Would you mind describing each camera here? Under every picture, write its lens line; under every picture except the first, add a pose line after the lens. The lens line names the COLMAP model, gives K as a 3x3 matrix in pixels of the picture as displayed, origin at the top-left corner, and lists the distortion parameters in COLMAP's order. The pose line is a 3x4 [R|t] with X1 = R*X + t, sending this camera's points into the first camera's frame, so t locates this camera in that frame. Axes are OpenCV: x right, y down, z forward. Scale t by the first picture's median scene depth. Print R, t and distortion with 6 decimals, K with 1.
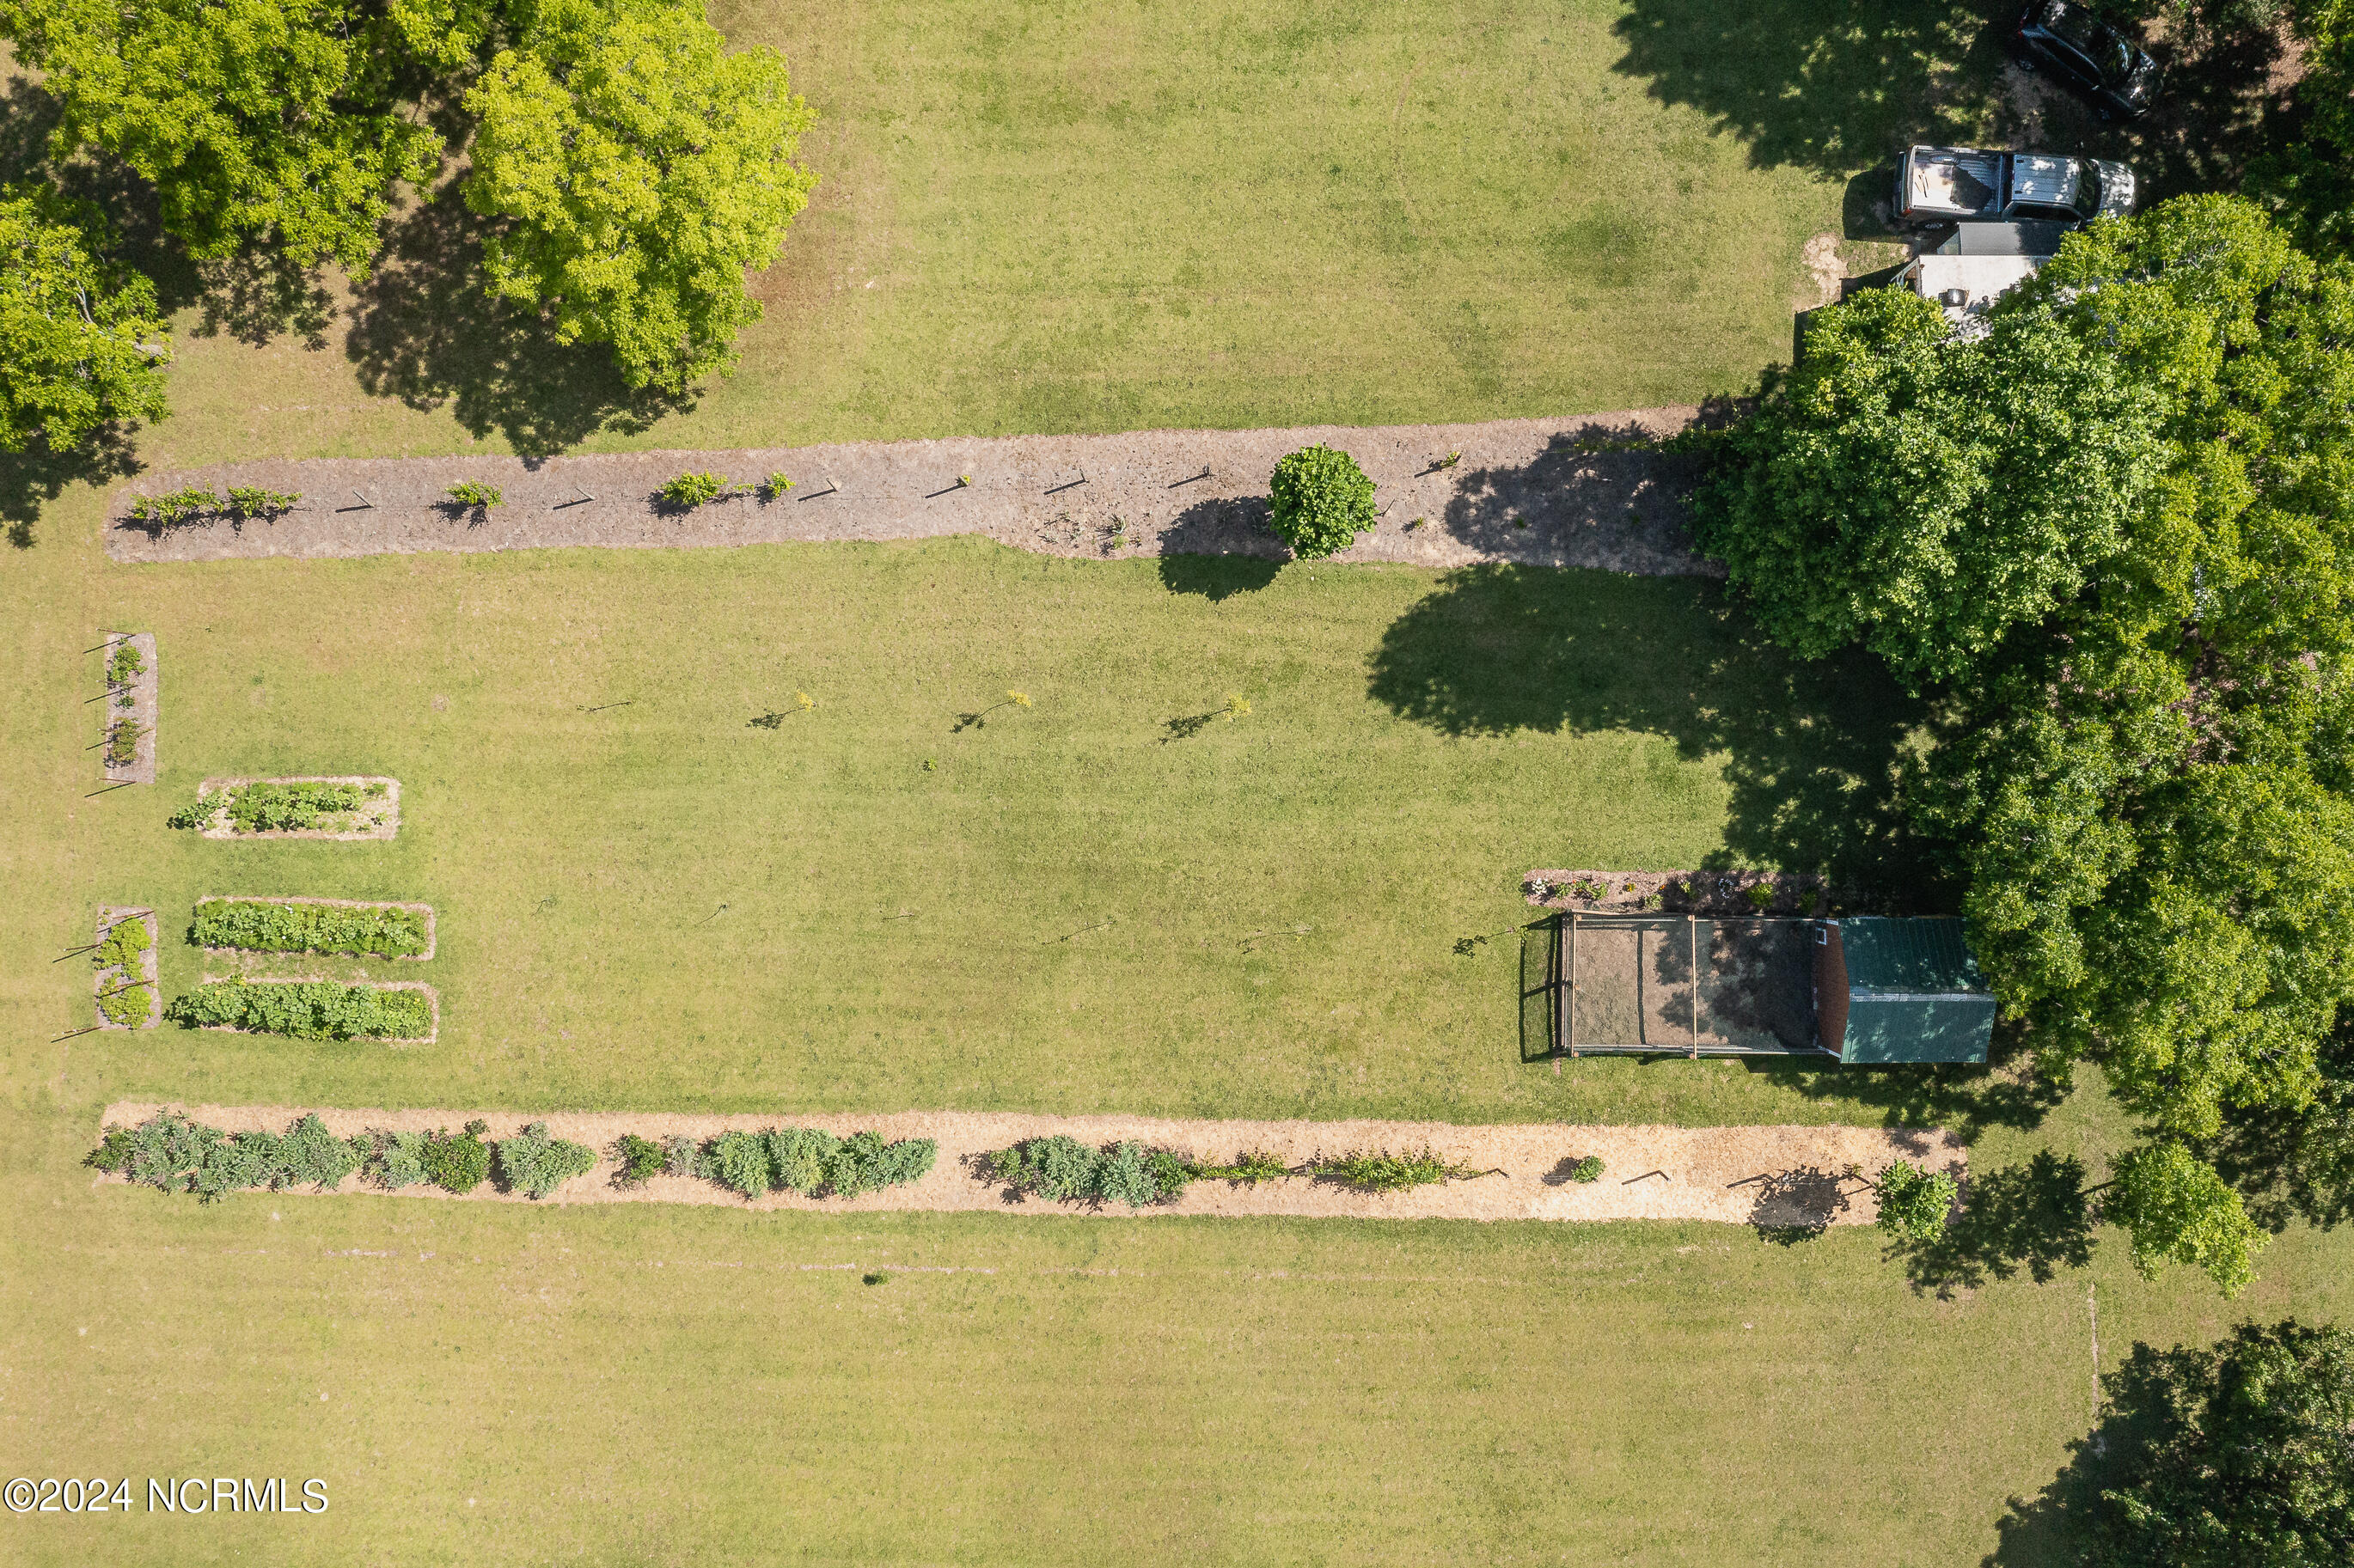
lens RADIAL K [[1823.2, 0, 1177.0], [0, 1823.2, 784.0], [0, 0, 1]] dist [-0.018912, -0.000365]
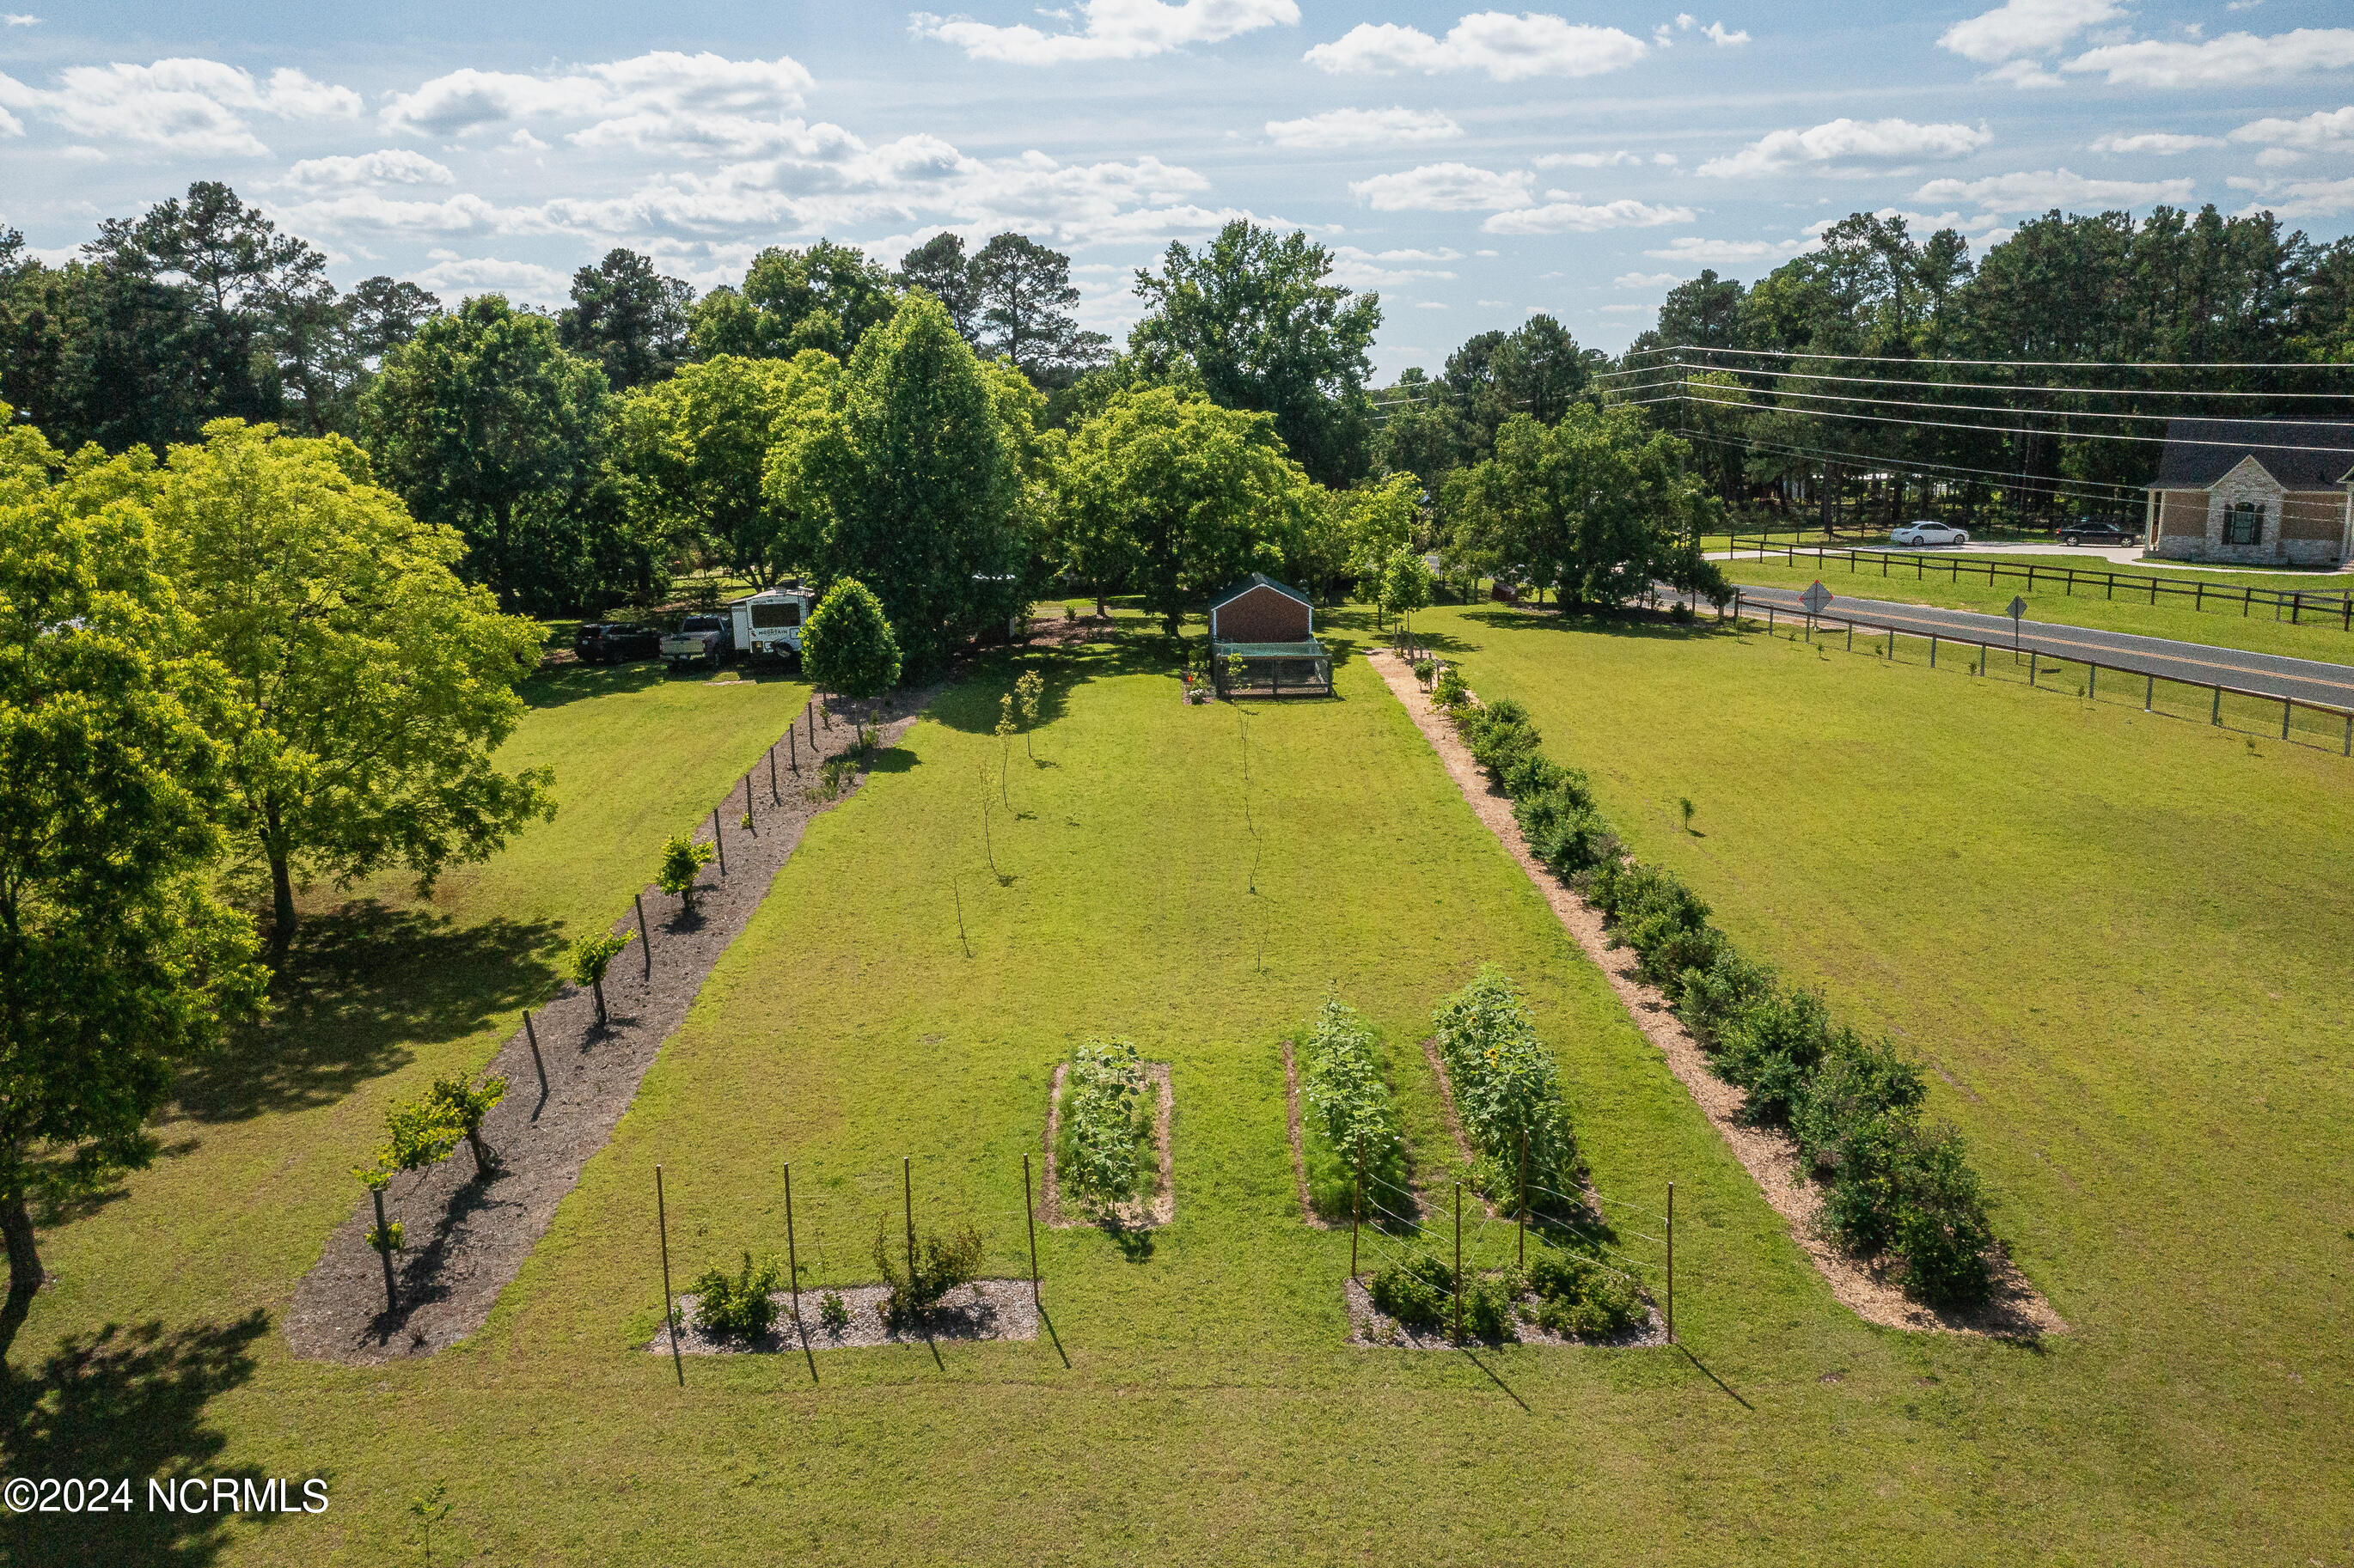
lens RADIAL K [[1823.2, 0, 1177.0], [0, 1823.2, 784.0], [0, 0, 1]] dist [-0.018912, -0.000365]
pose [[-0.015776, -0.179763, 0.983584, -0.978734], [0.999760, -0.017791, 0.012783, 0.027360], [0.015201, 0.983549, 0.180000, 0.837727]]
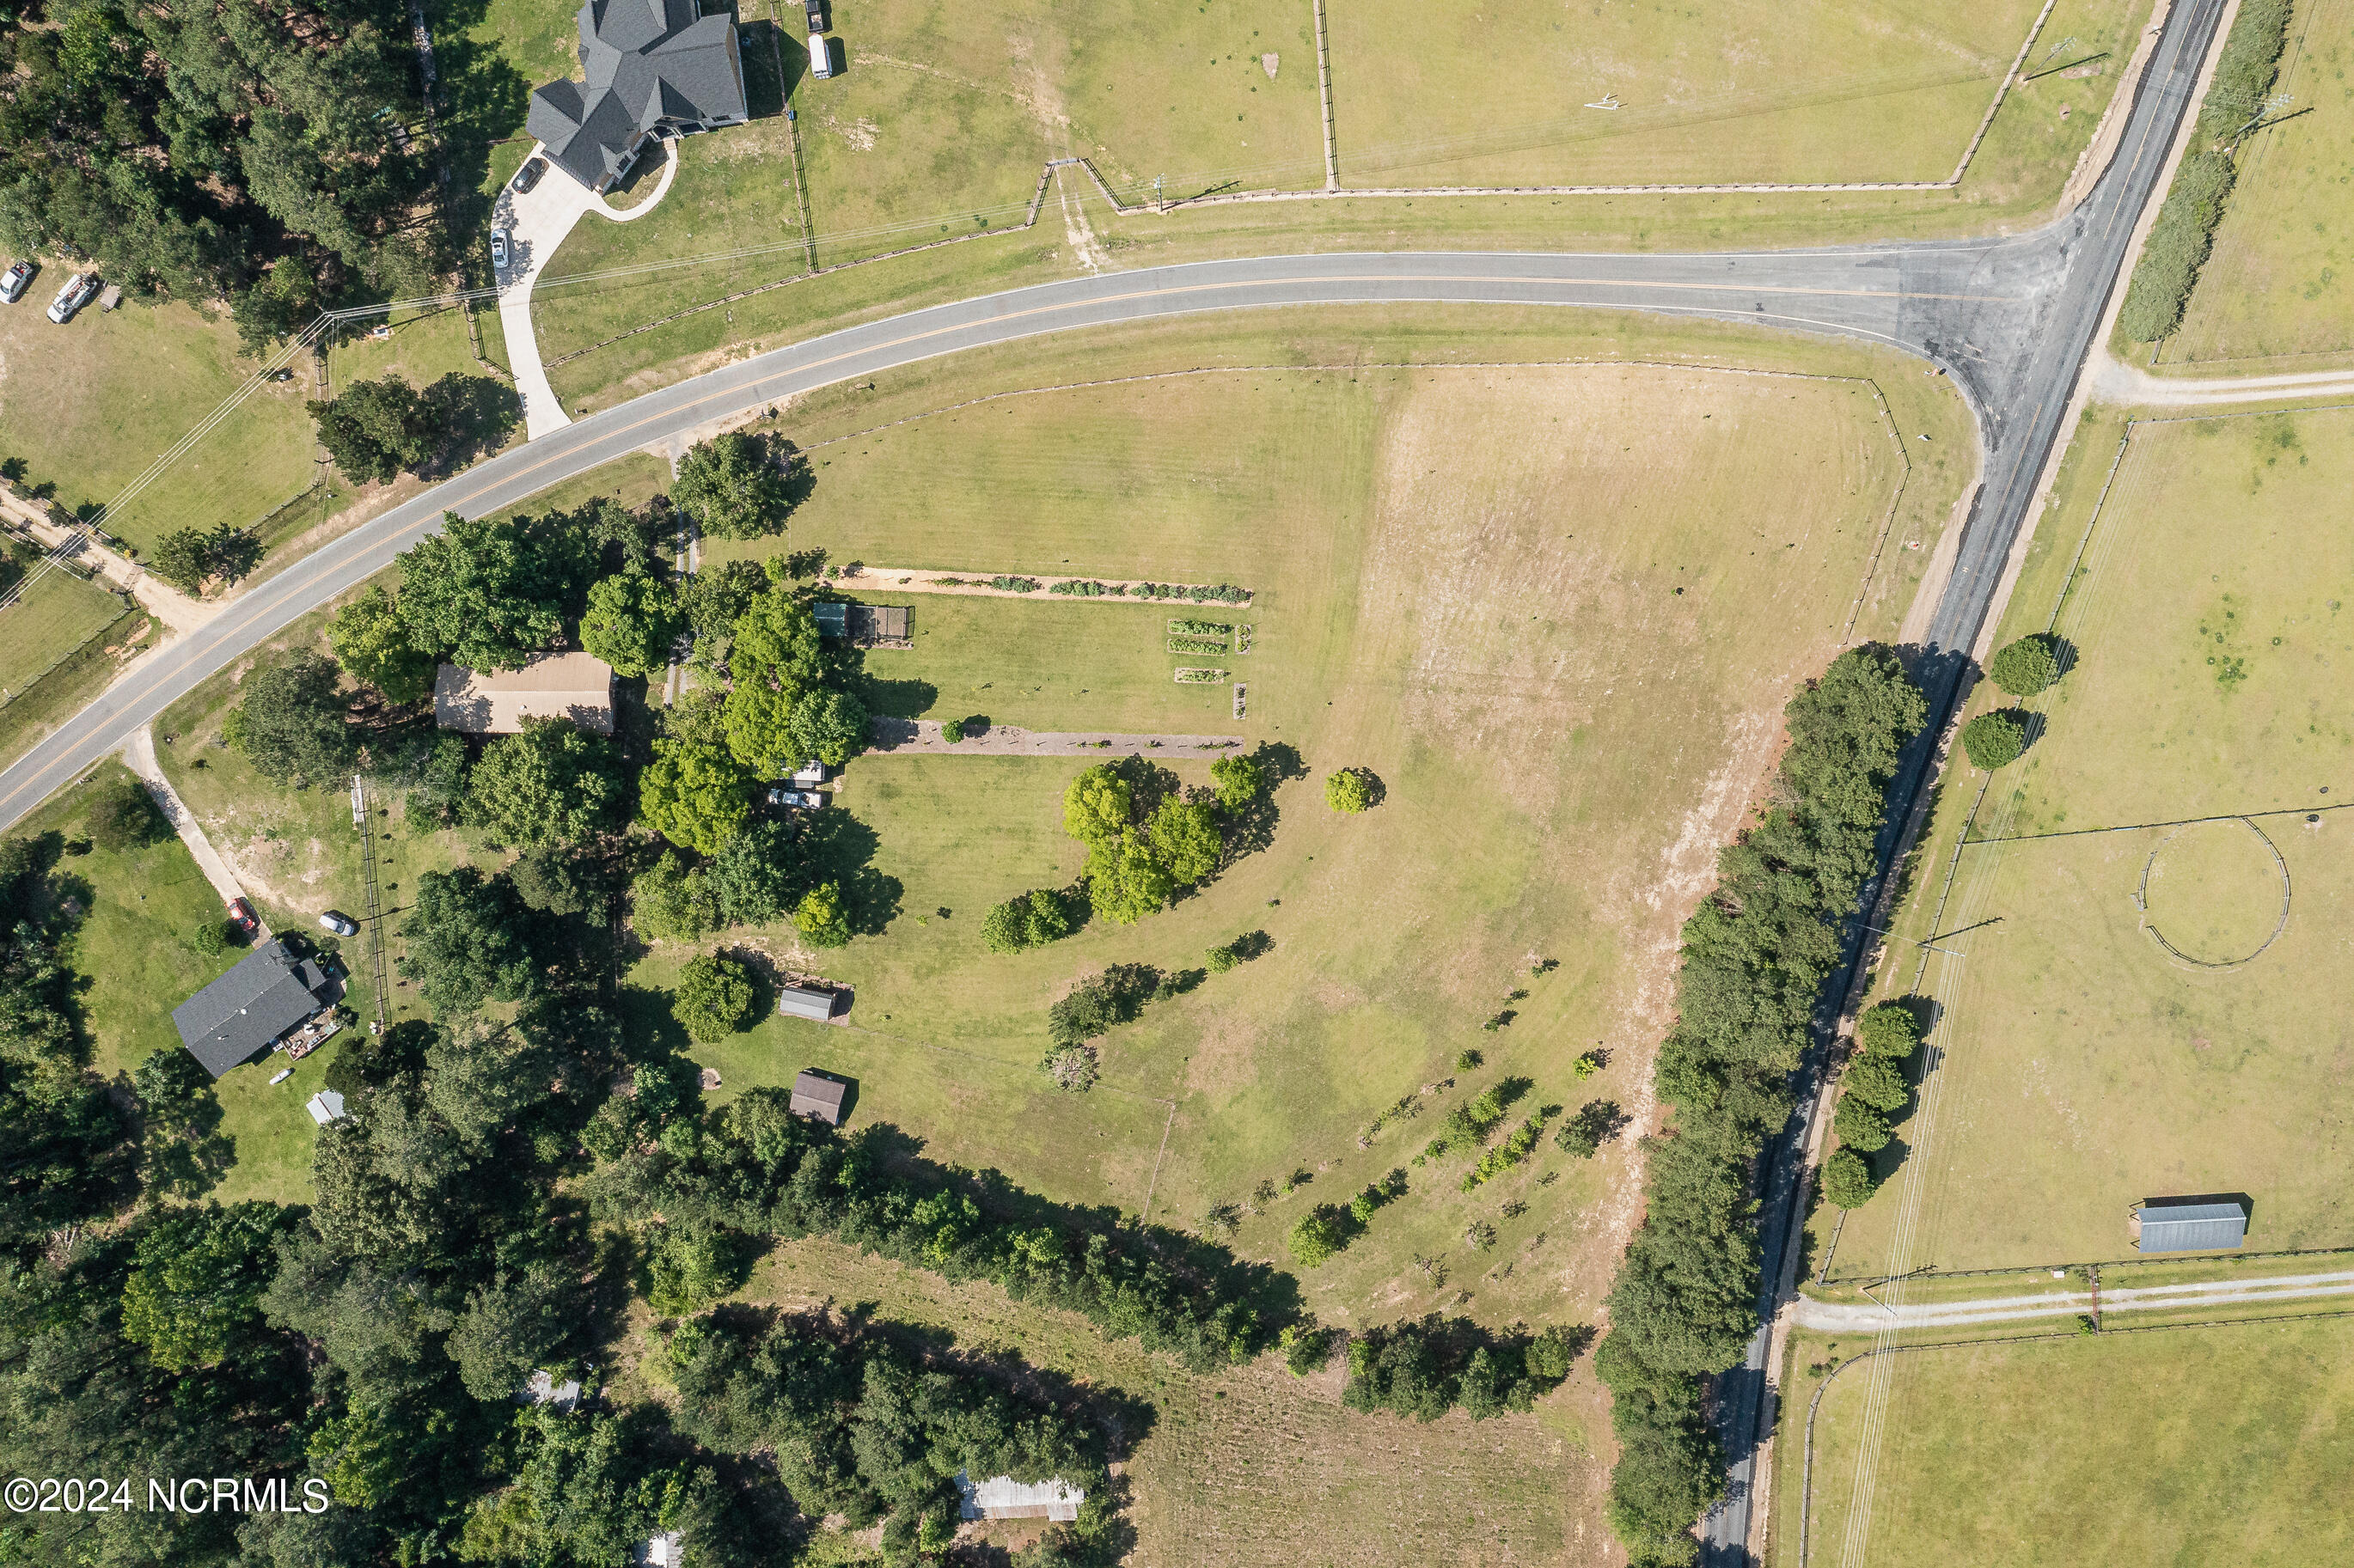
lens RADIAL K [[1824.6, 0, 1188.1], [0, 1824.6, 795.5], [0, 0, 1]] dist [-0.006403, -0.013780]
pose [[-0.998033, -0.043245, 0.045389, -0.680711], [0.043050, -0.999059, -0.005273, -0.249457], [0.045574, -0.003309, 0.998955, -3.328633]]
